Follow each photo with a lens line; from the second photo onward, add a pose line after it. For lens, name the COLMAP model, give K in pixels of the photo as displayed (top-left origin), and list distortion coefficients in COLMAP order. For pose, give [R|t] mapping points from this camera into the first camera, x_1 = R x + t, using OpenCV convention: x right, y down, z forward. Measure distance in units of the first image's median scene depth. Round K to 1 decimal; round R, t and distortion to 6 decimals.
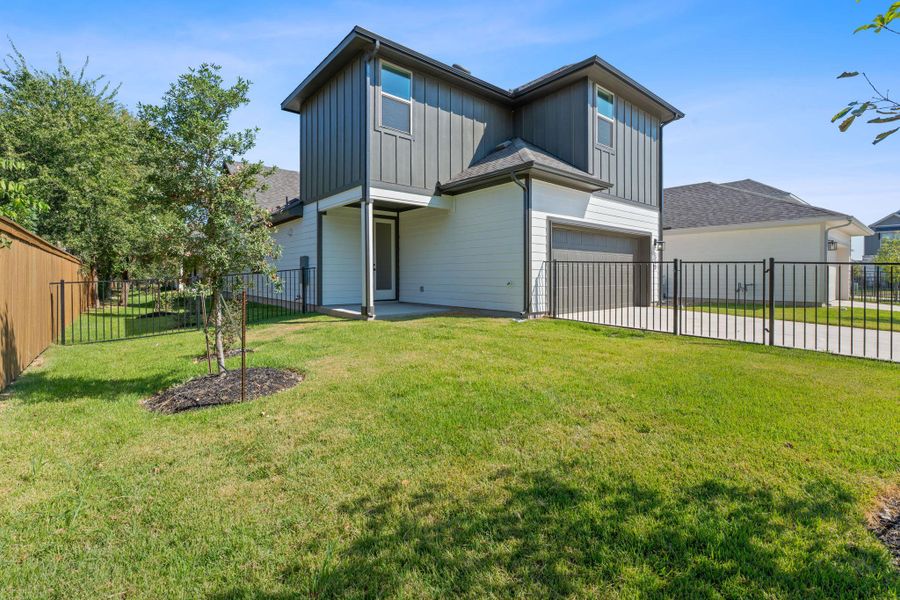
lens RADIAL K [[394.1, 0, 433.8], [0, 394.1, 278.9], [0, 0, 1]] dist [-0.006286, -0.000202]
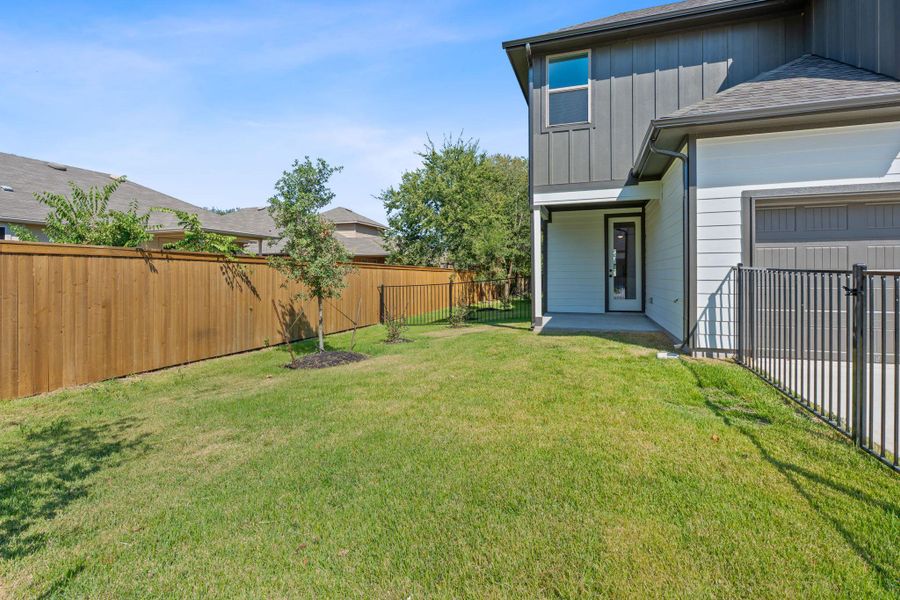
lens RADIAL K [[395.0, 0, 460.9], [0, 395.0, 274.6], [0, 0, 1]] dist [-0.001118, 0.000035]
pose [[0.553159, -0.002403, -0.833072, 0.547952], [-0.005373, 0.999965, -0.006451, -0.025789], [0.833058, 0.008045, 0.553127, 0.310205]]
